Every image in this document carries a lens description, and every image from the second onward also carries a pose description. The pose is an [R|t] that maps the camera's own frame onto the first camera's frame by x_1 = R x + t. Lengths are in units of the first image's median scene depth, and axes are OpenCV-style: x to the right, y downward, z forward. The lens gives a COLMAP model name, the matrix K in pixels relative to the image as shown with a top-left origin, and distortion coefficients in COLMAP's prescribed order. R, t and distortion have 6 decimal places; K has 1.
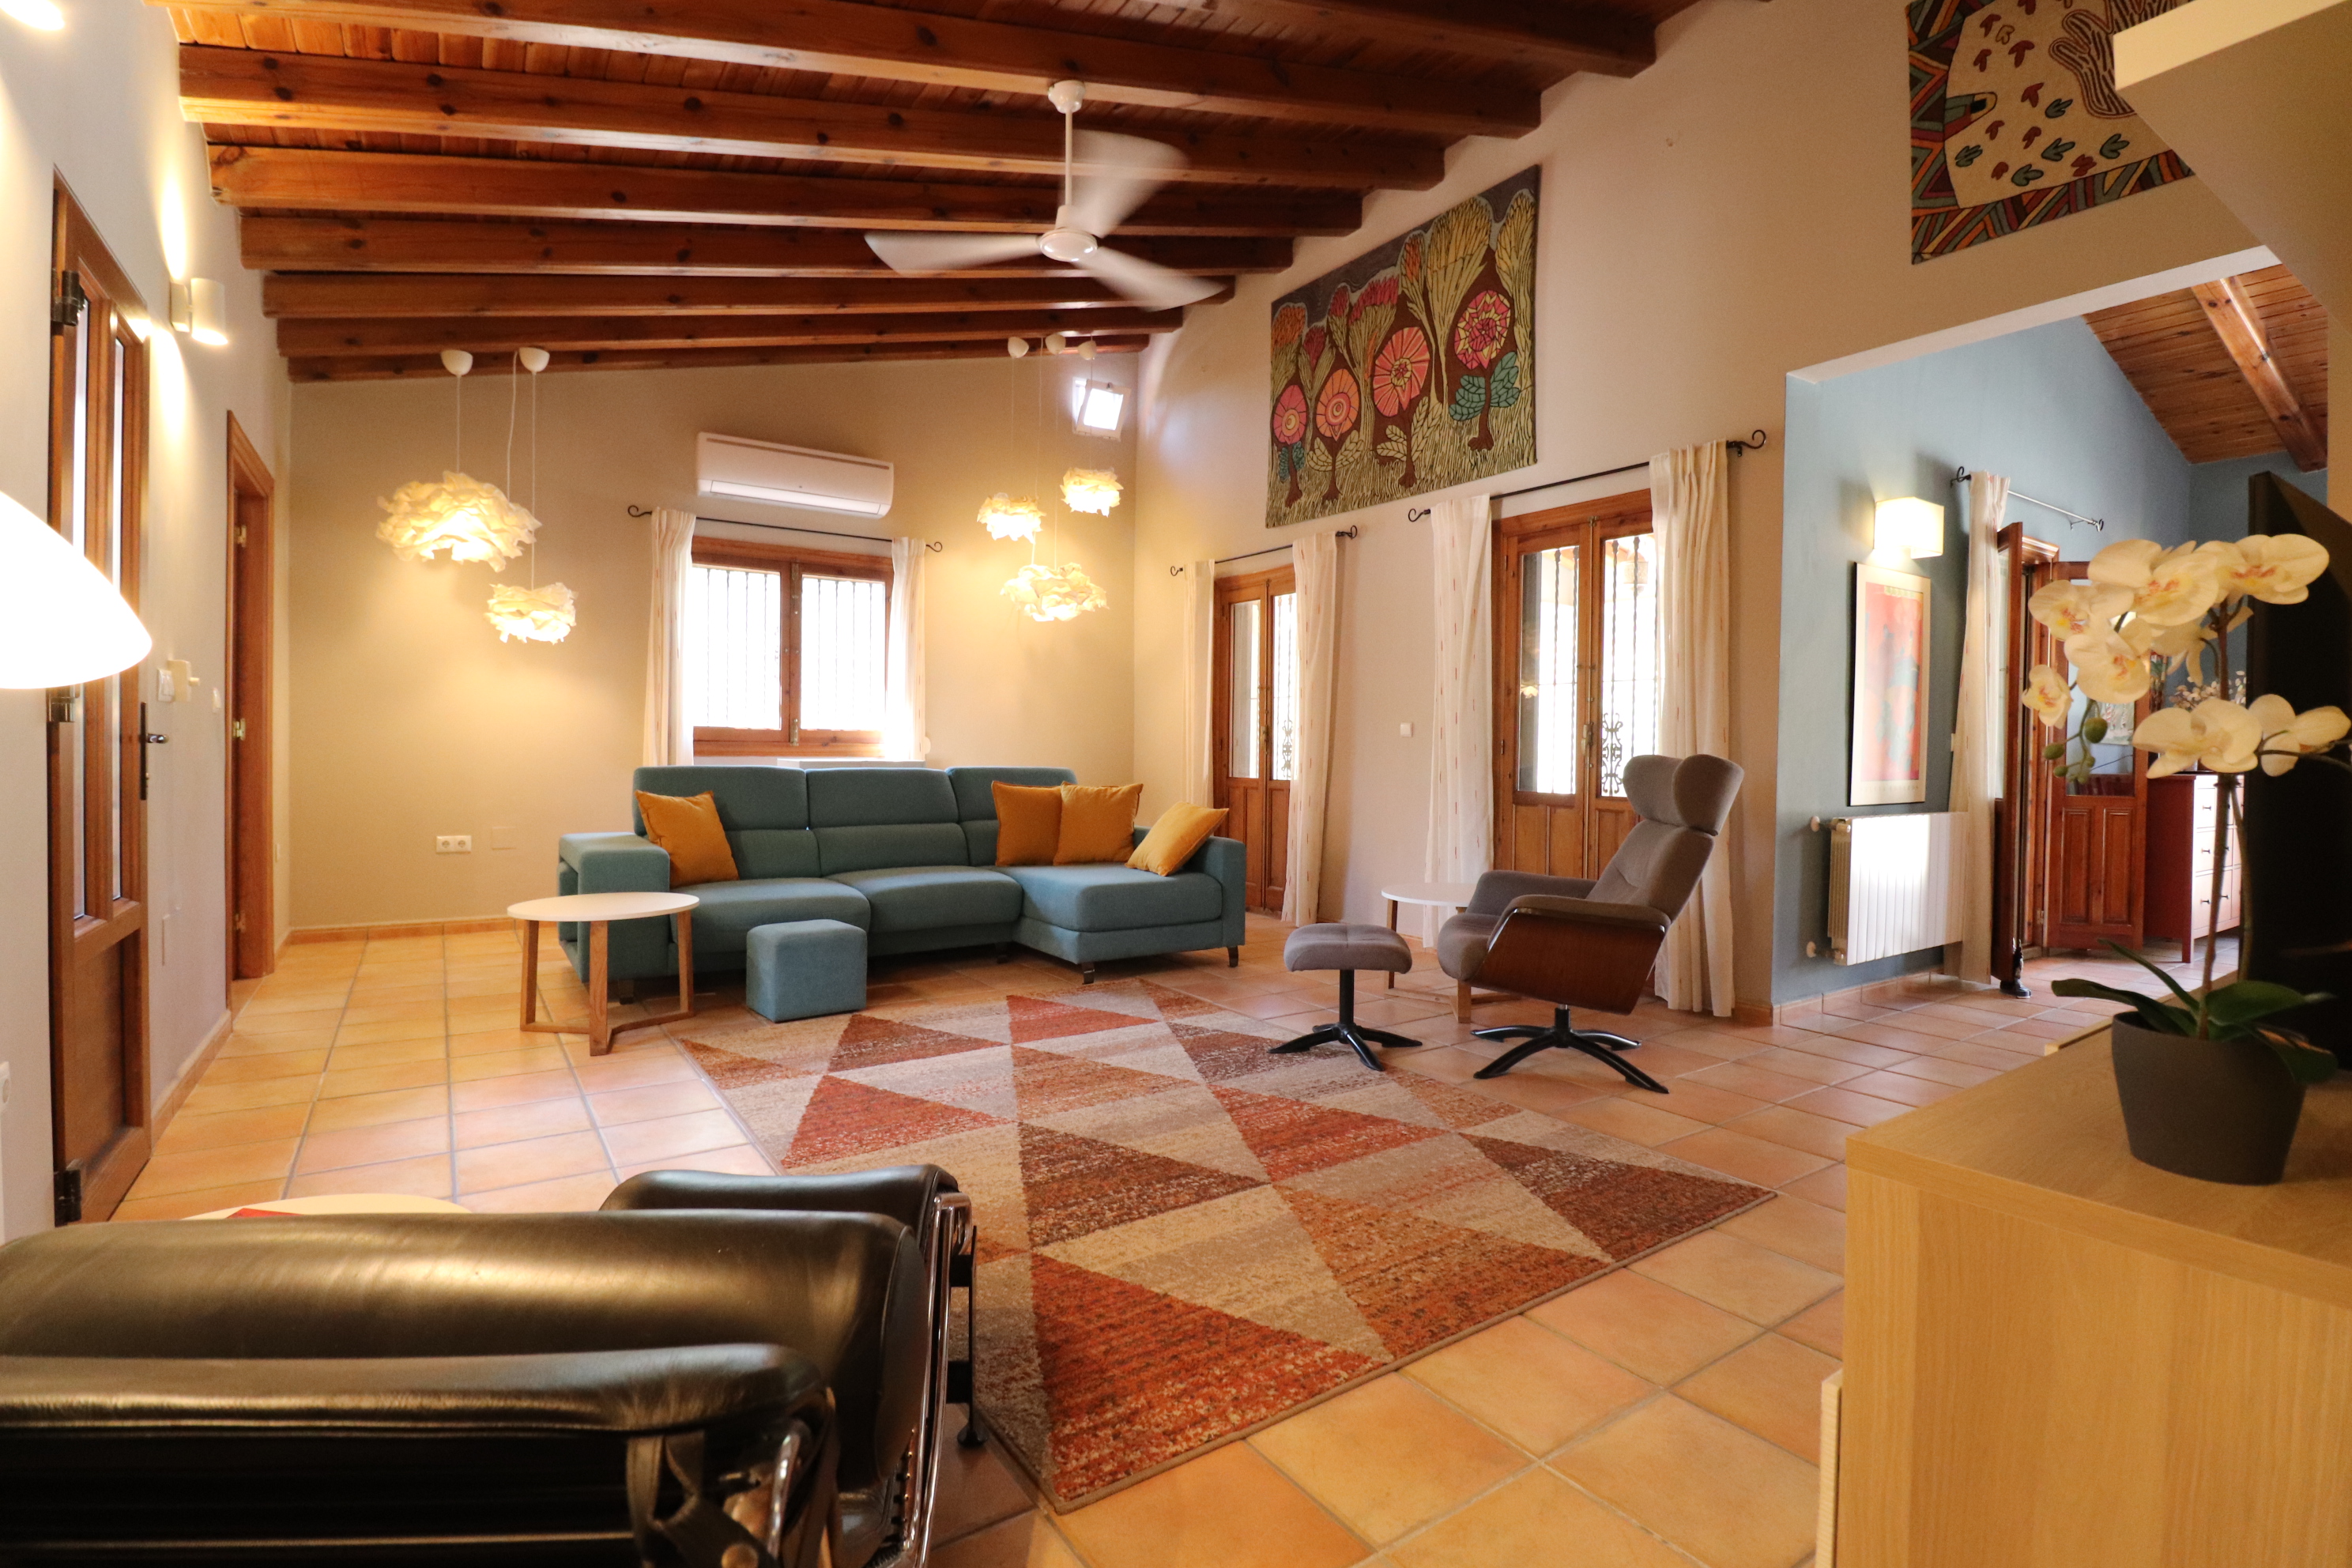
lens RADIAL K [[1102.0, 0, 1183.9], [0, 1102.0, 776.2], [0, 0, 1]] dist [-0.020556, -0.001009]
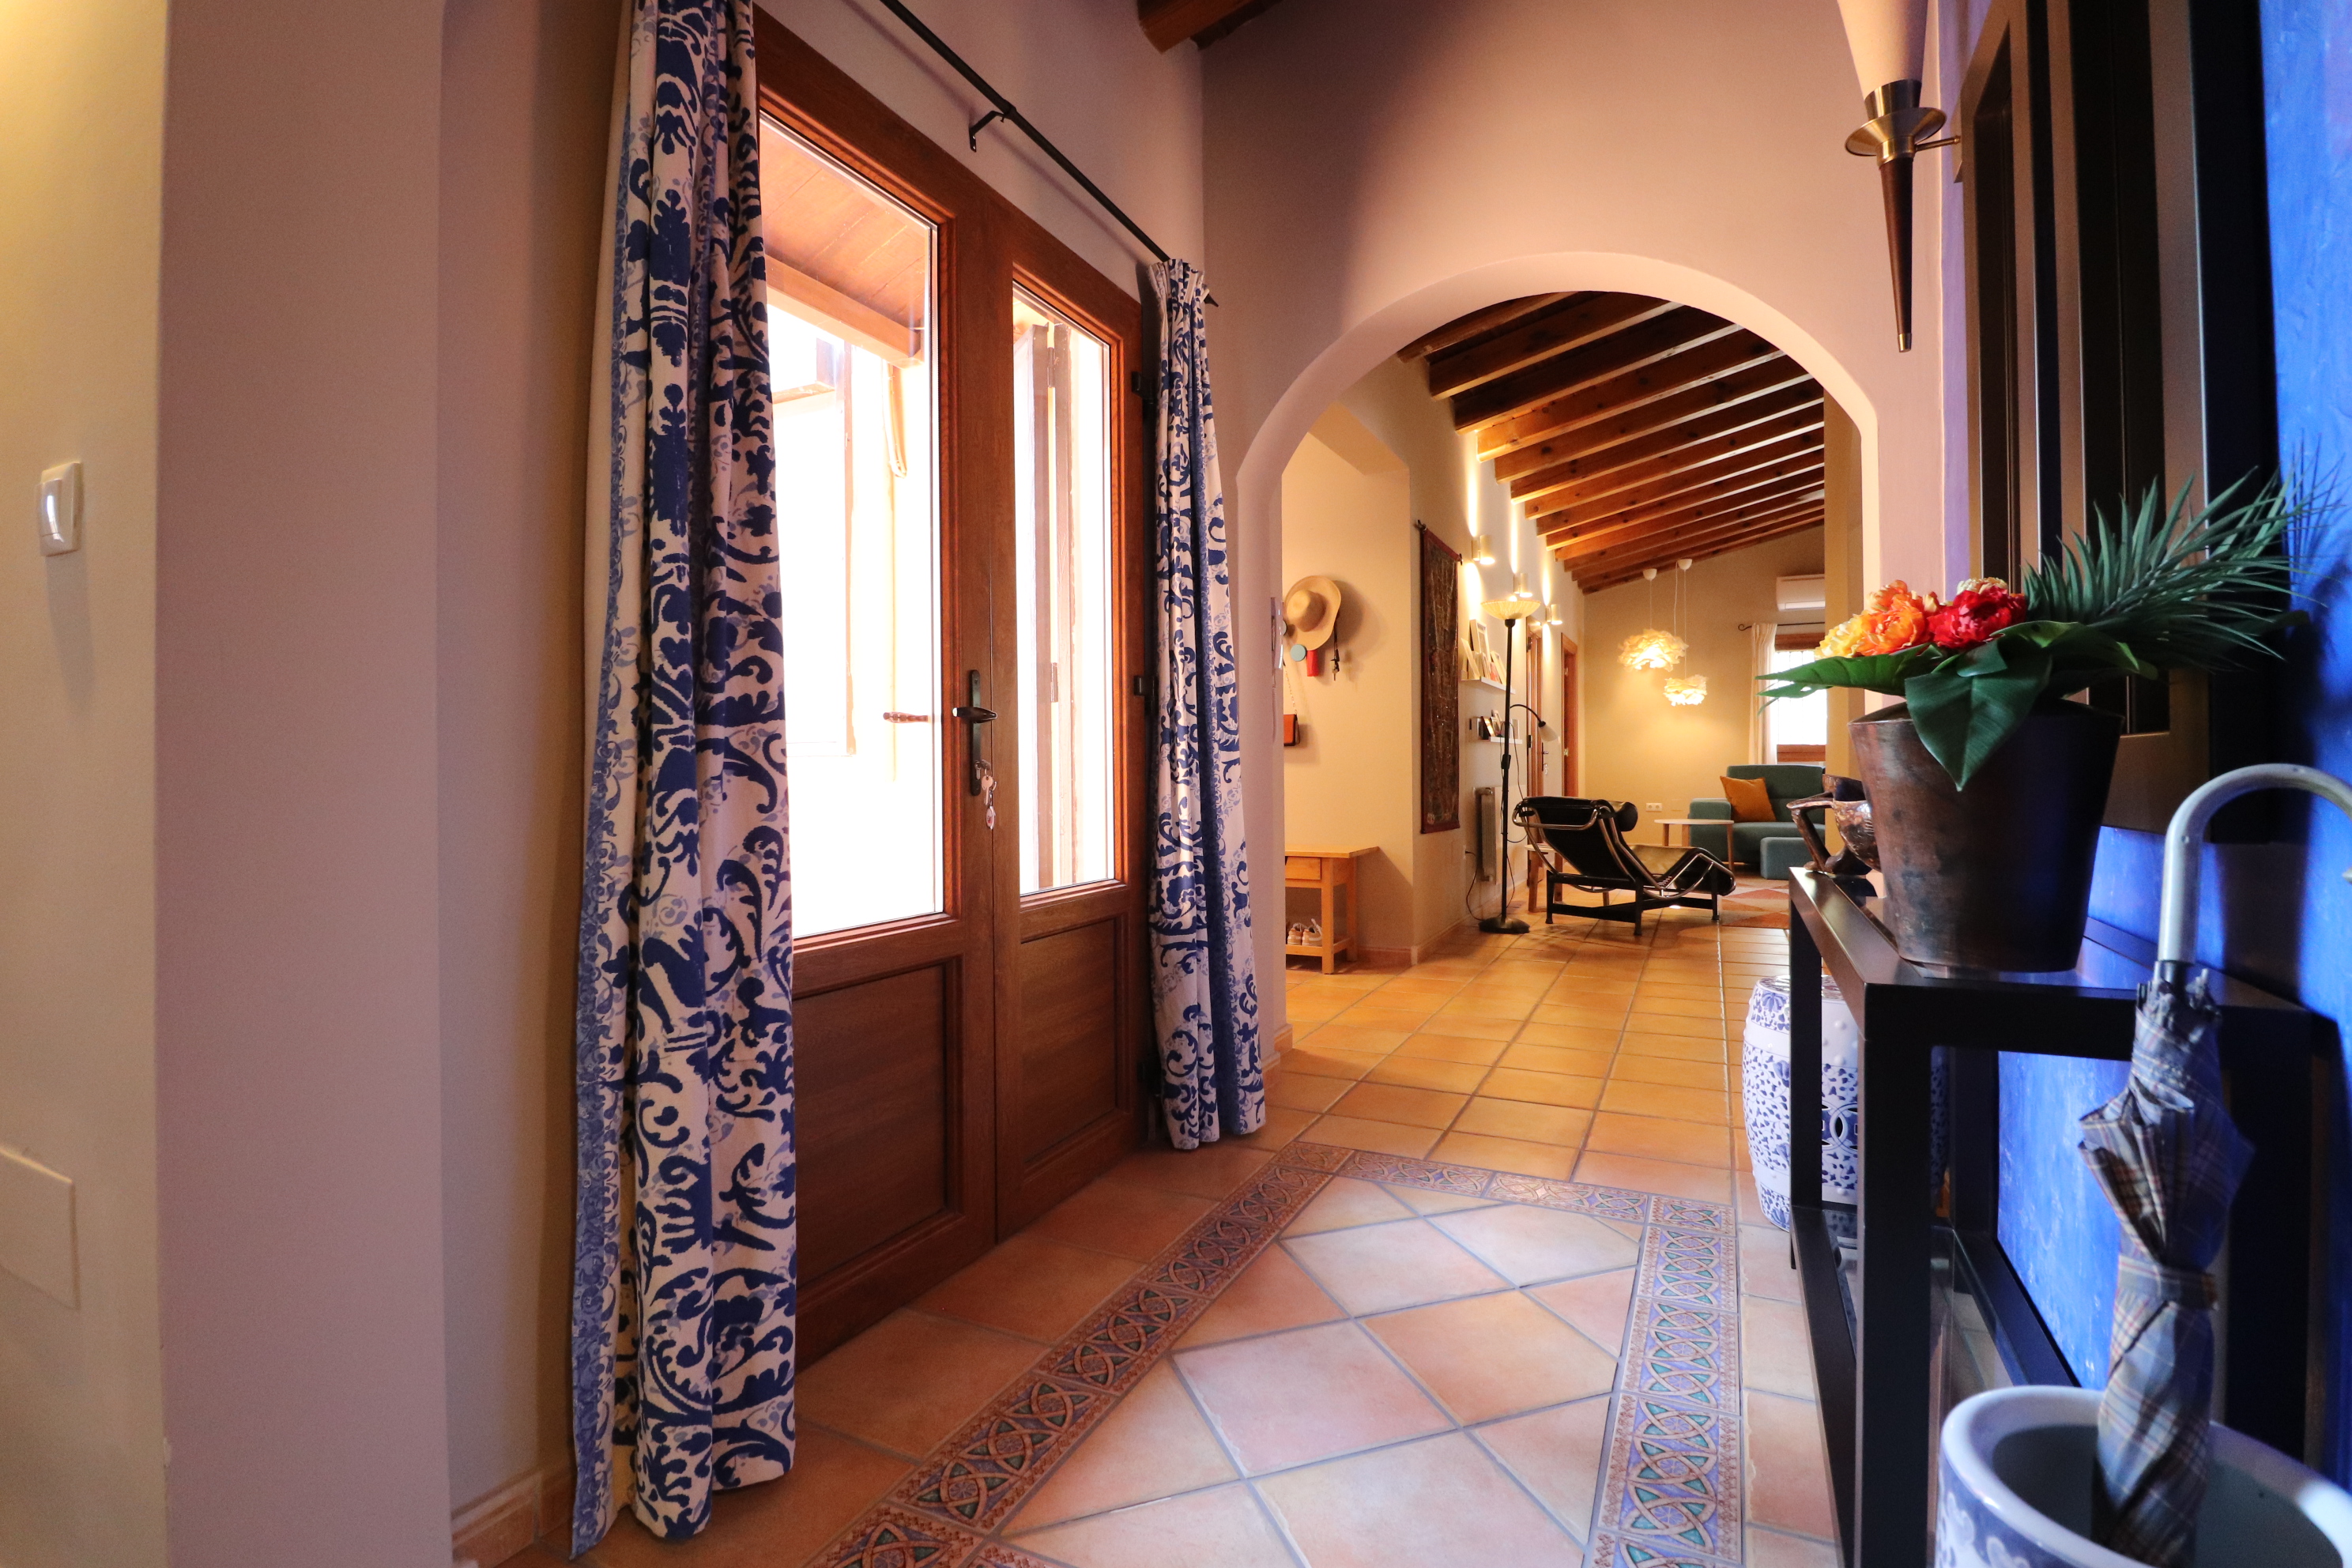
lens RADIAL K [[1102.0, 0, 1178.2], [0, 1102.0, 771.9], [0, 0, 1]] dist [-0.020556, -0.001009]
pose [[0.491561, -0.011329, -0.870770, 0.713108], [-0.002290, 0.999895, -0.014302, 0.032153], [0.870840, 0.009024, 0.491483, -0.816984]]
